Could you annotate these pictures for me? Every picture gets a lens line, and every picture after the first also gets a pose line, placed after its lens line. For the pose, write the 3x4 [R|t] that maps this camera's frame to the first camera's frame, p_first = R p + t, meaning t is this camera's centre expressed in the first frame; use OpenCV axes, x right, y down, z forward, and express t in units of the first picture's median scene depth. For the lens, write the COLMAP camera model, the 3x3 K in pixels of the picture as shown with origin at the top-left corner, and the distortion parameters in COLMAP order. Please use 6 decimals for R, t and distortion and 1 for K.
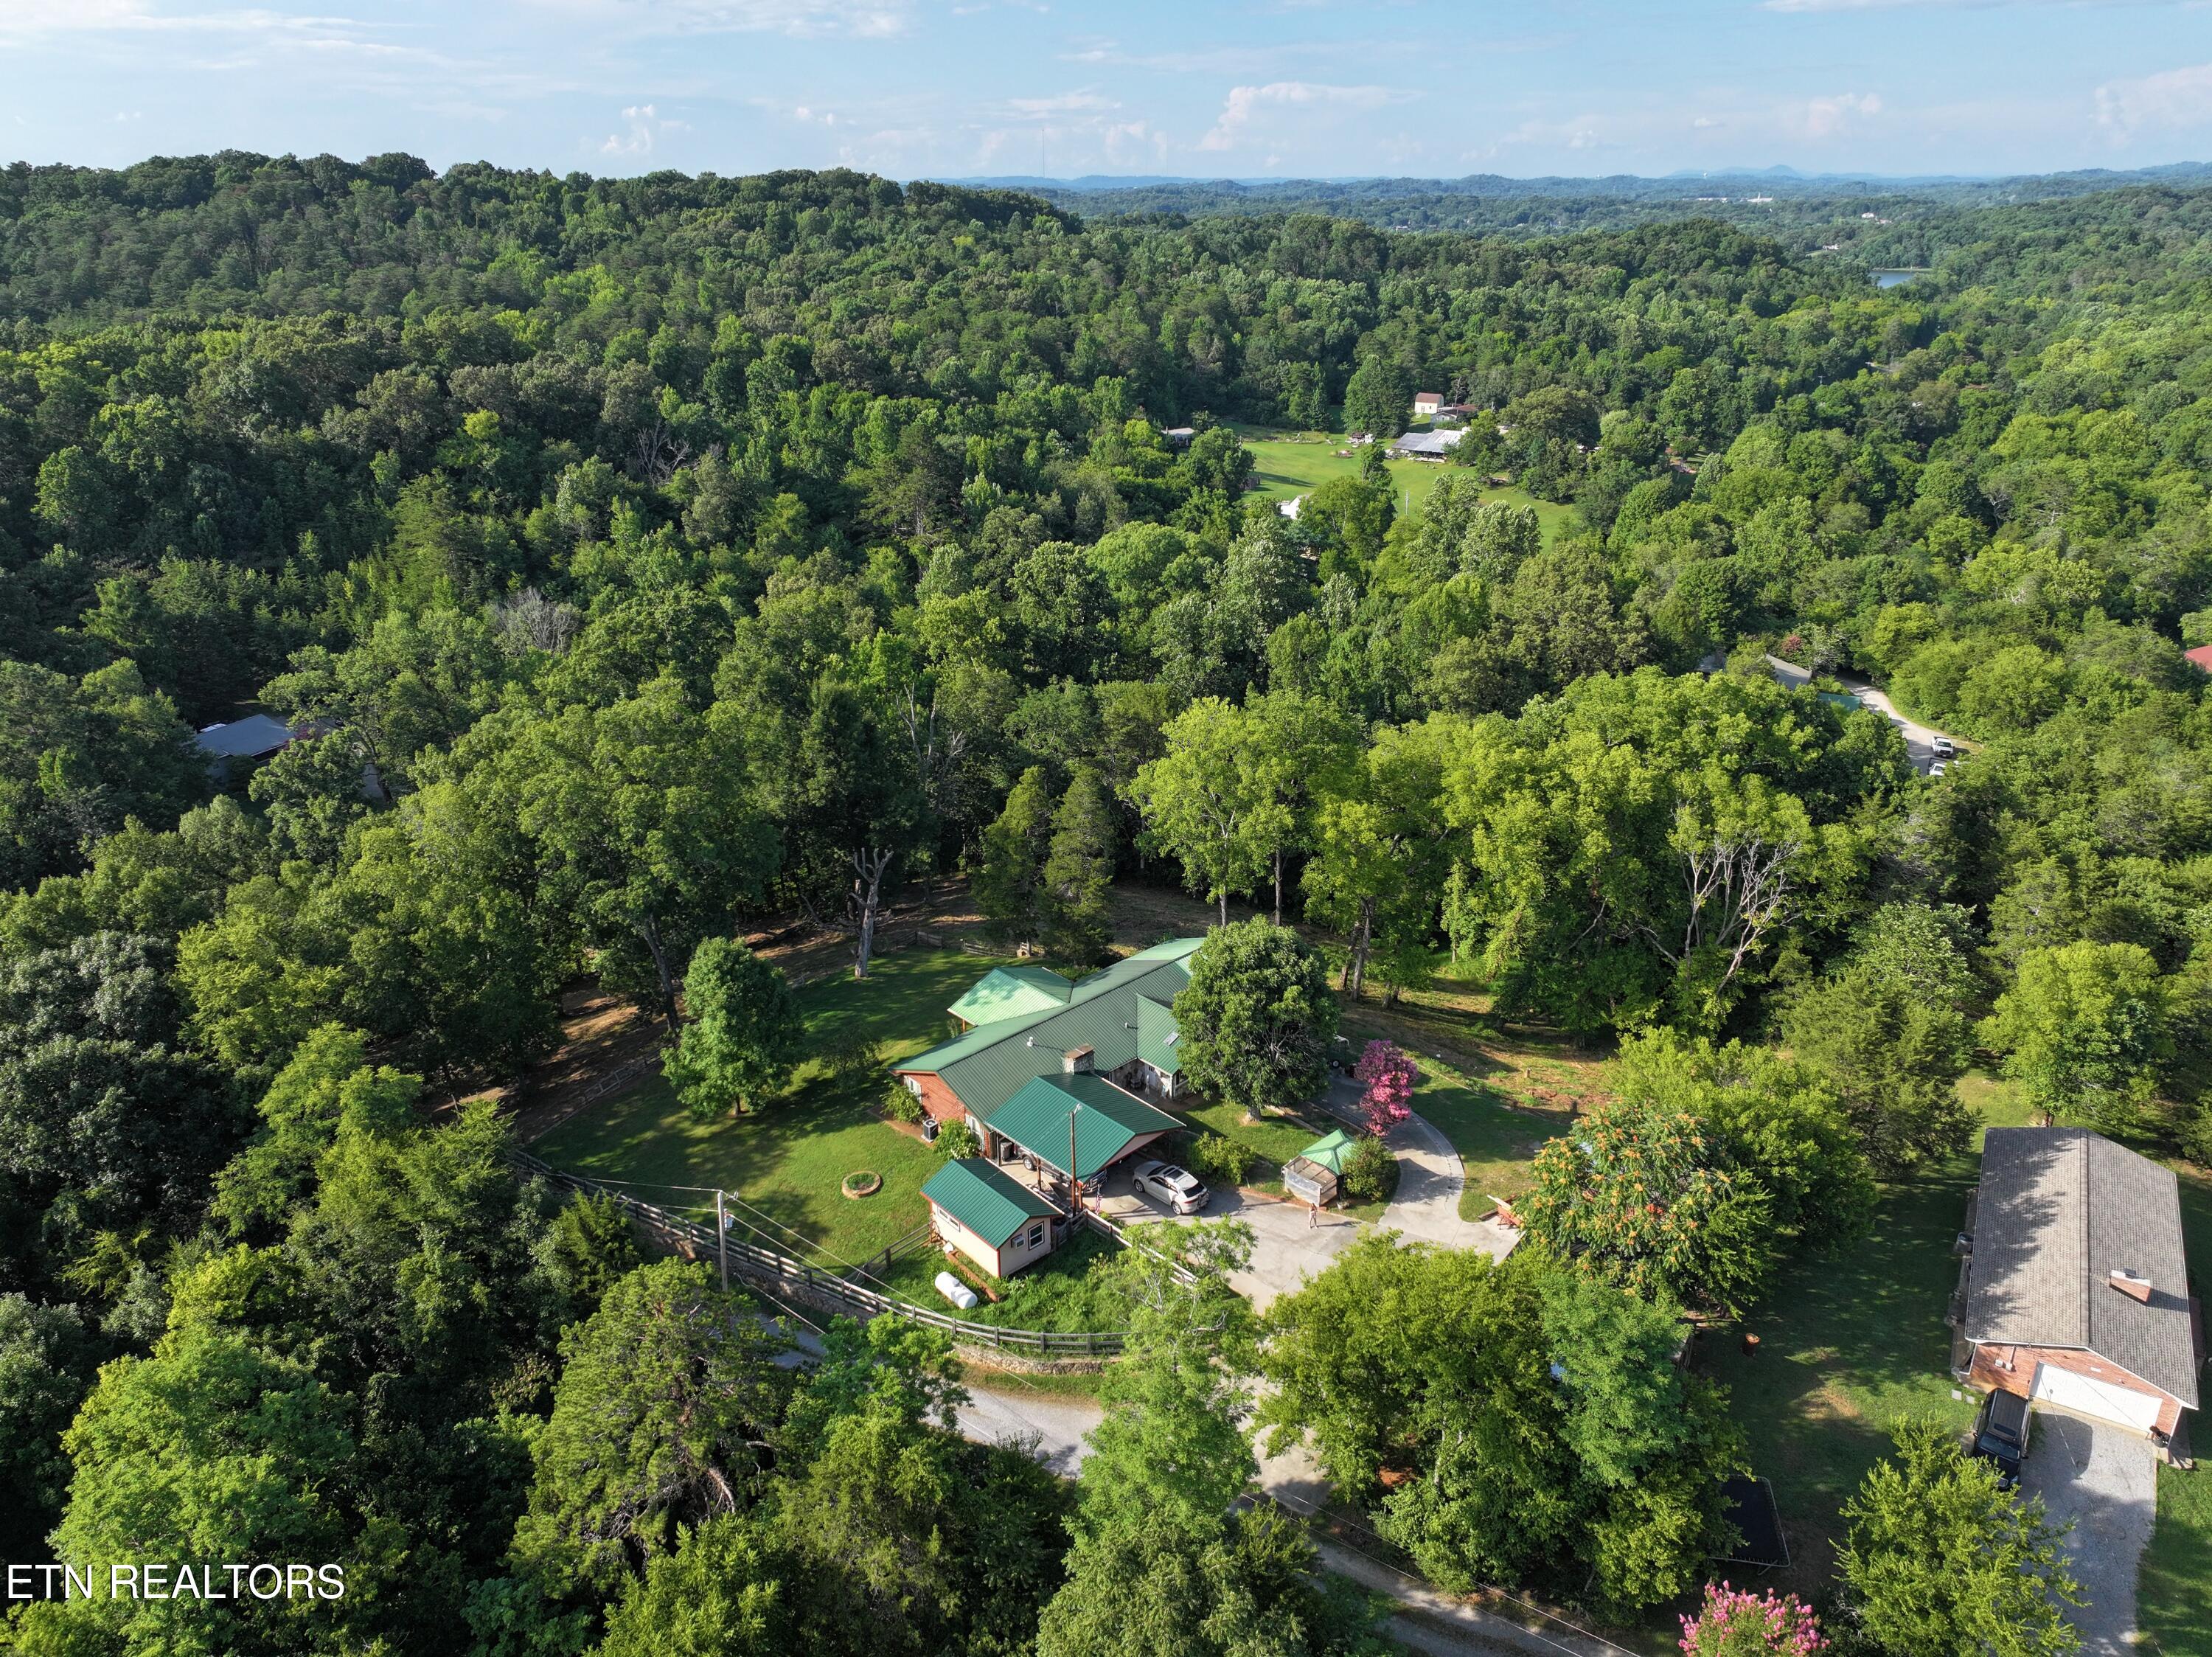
lens RADIAL K [[1553.6, 0, 1112.4], [0, 1553.6, 825.8], [0, 0, 1]] dist [-0.003525, 0.021341]
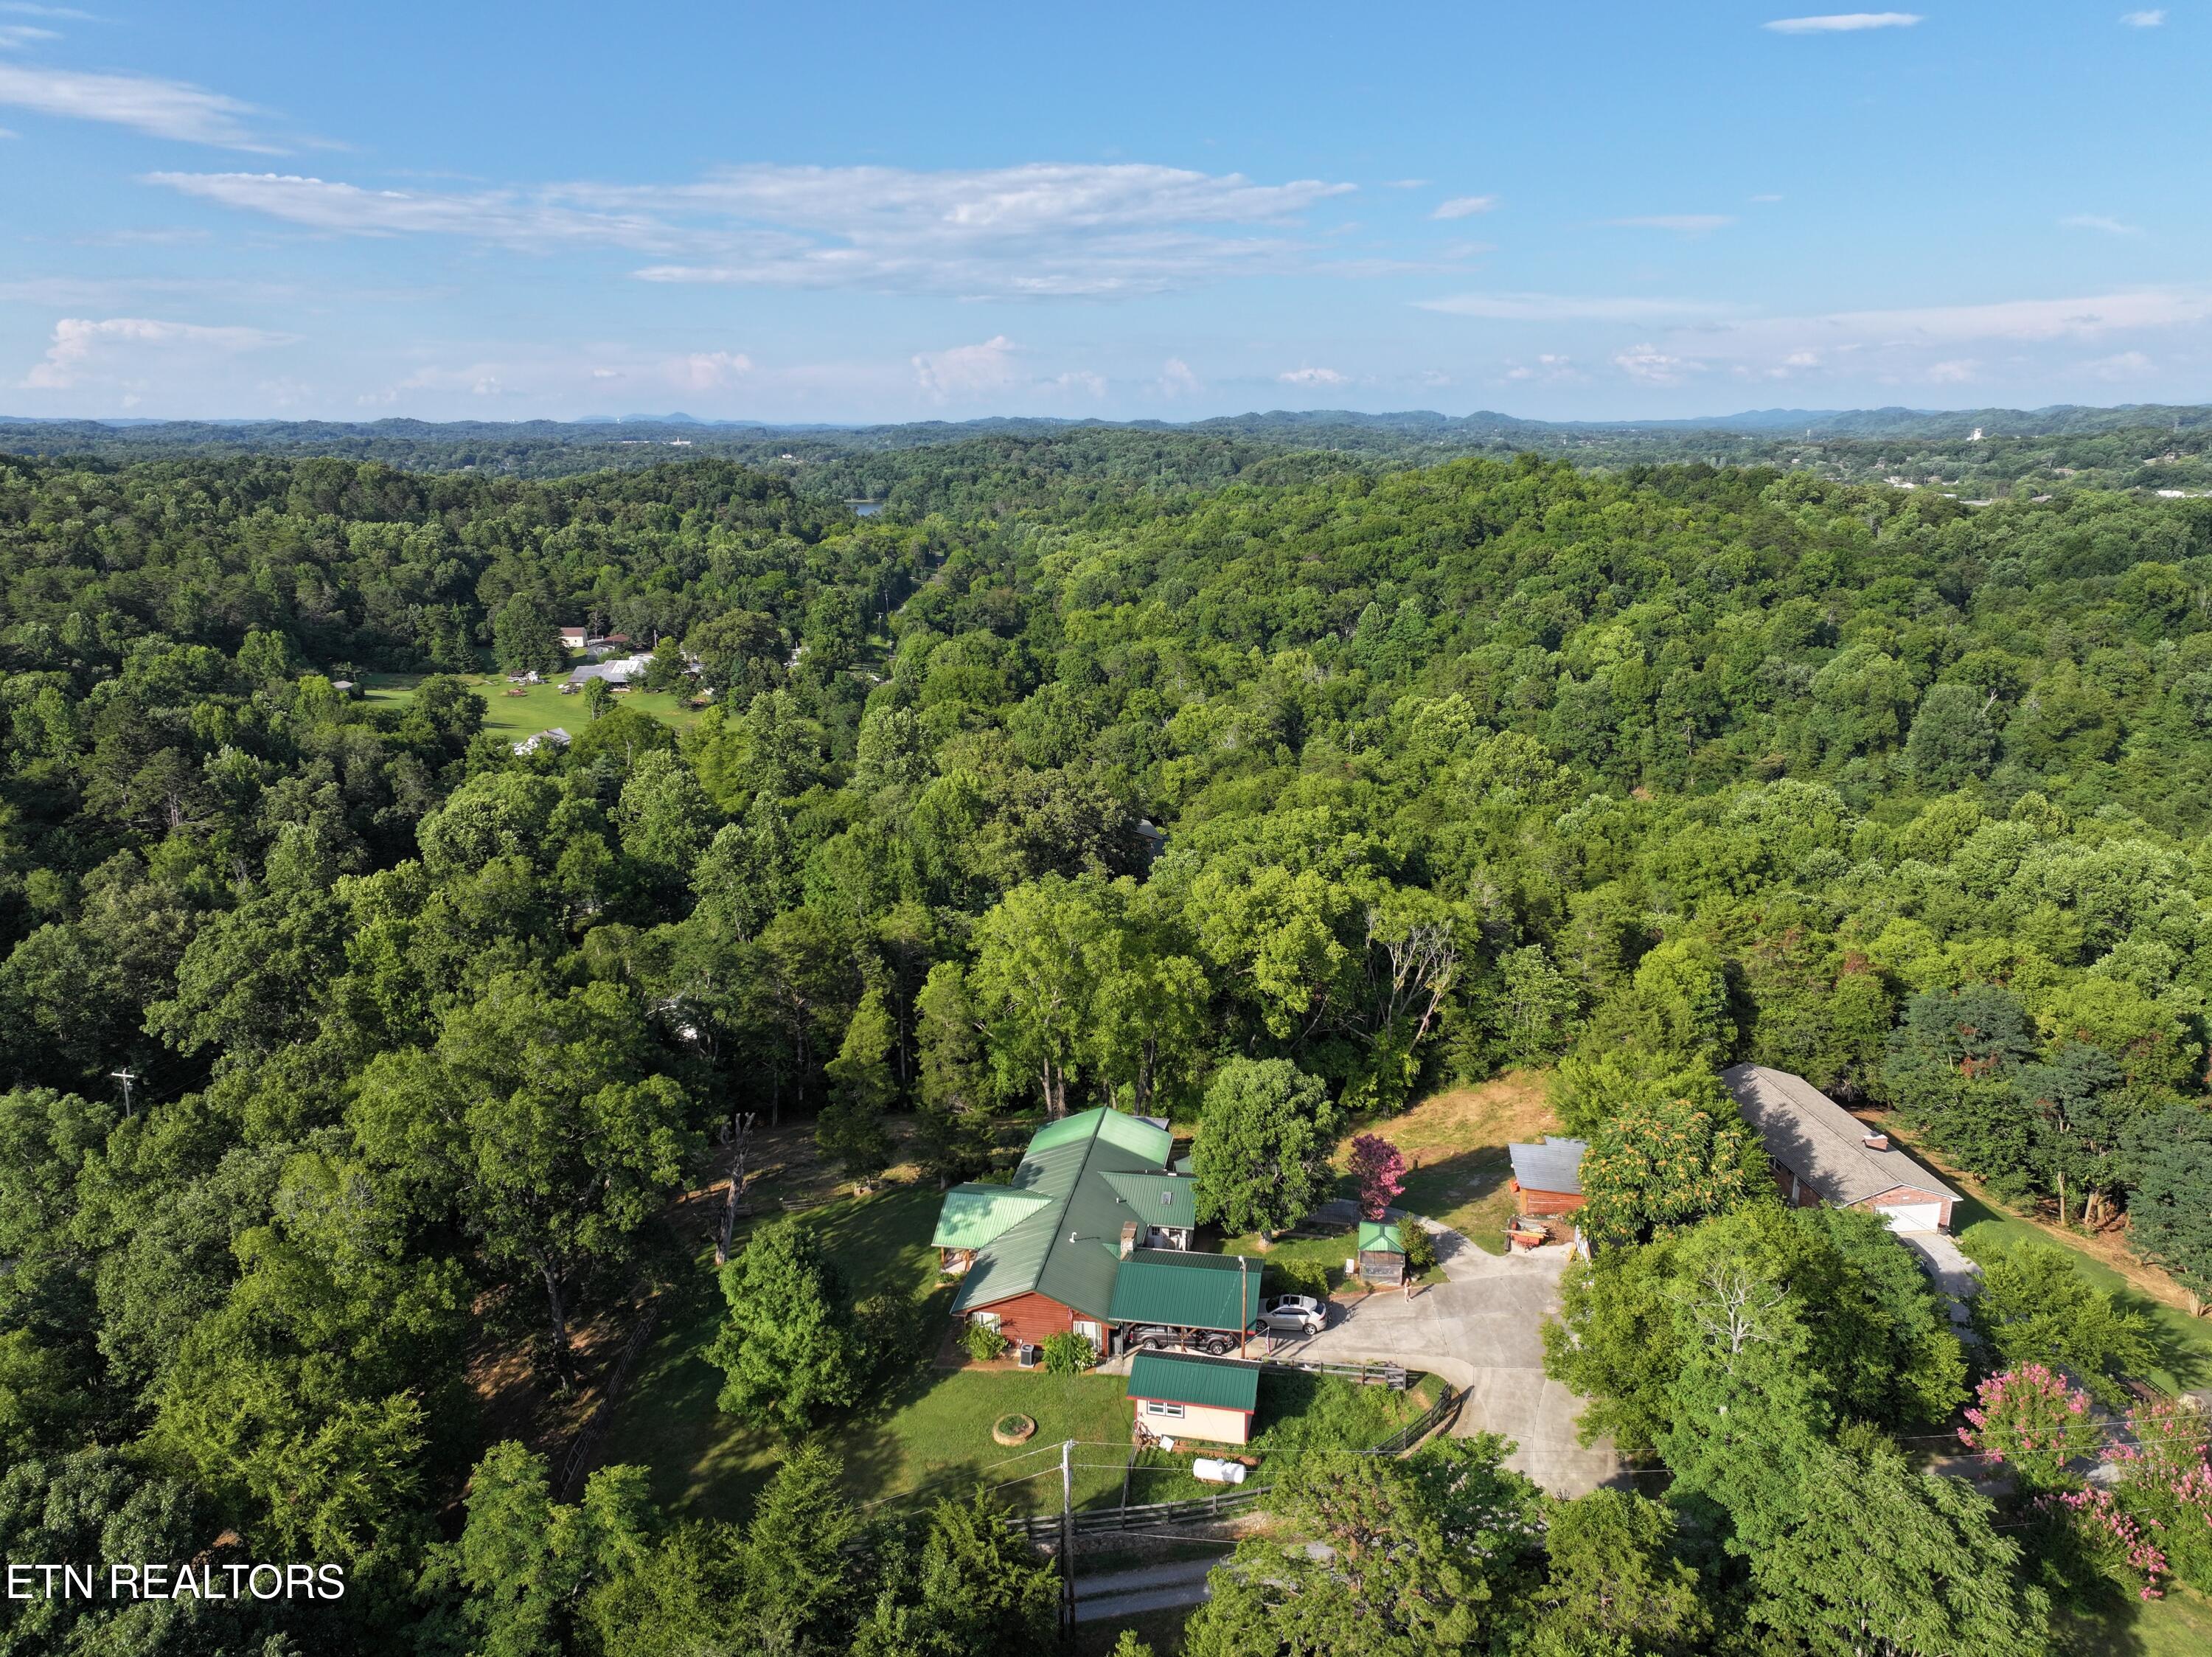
lens RADIAL K [[1553.6, 0, 1112.4], [0, 1553.6, 825.8], [0, 0, 1]] dist [-0.003525, 0.021341]
pose [[0.799011, -0.144552, 0.583684, -0.124406], [0.225432, 0.971890, -0.067904, -0.009825], [-0.557460, 0.185837, 0.809137, 0.026968]]
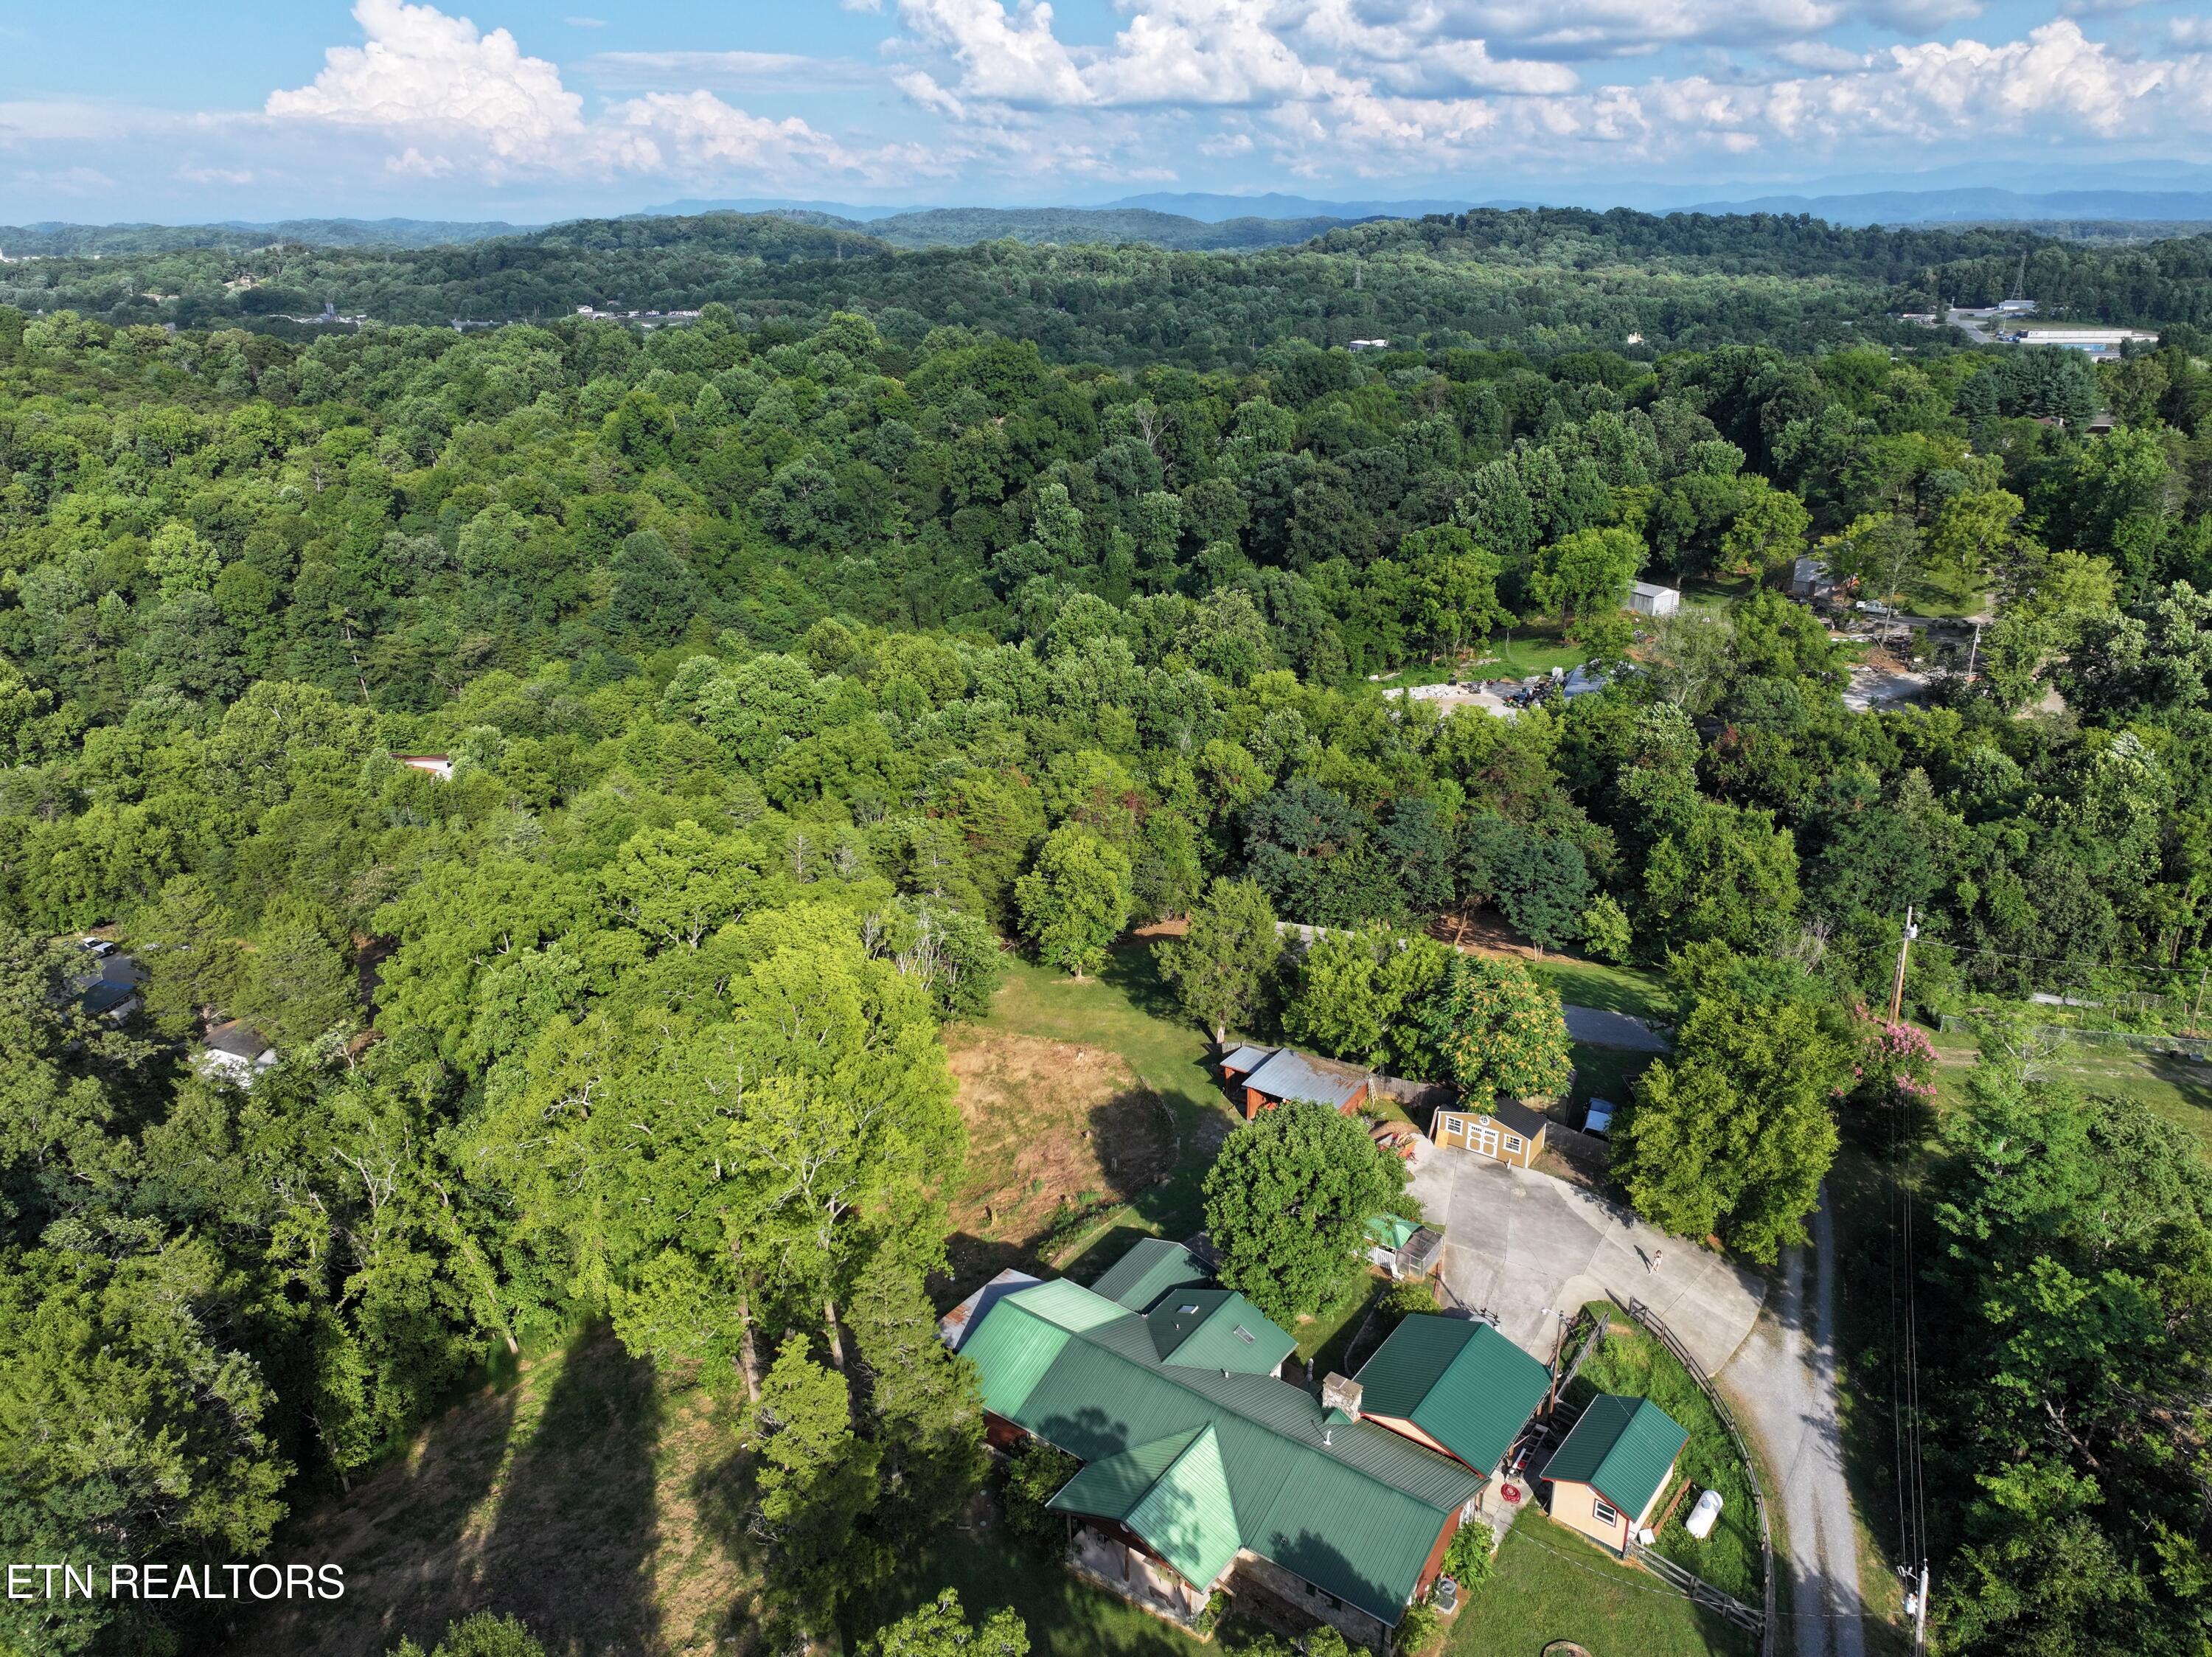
lens RADIAL K [[1553.6, 0, 1112.4], [0, 1553.6, 825.8], [0, 0, 1]] dist [-0.003525, 0.021341]
pose [[-0.181005, -0.339481, 0.923033, -0.136859], [0.379545, 0.841717, 0.384002, -0.092755], [-0.907294, 0.419839, -0.023507, 0.208940]]
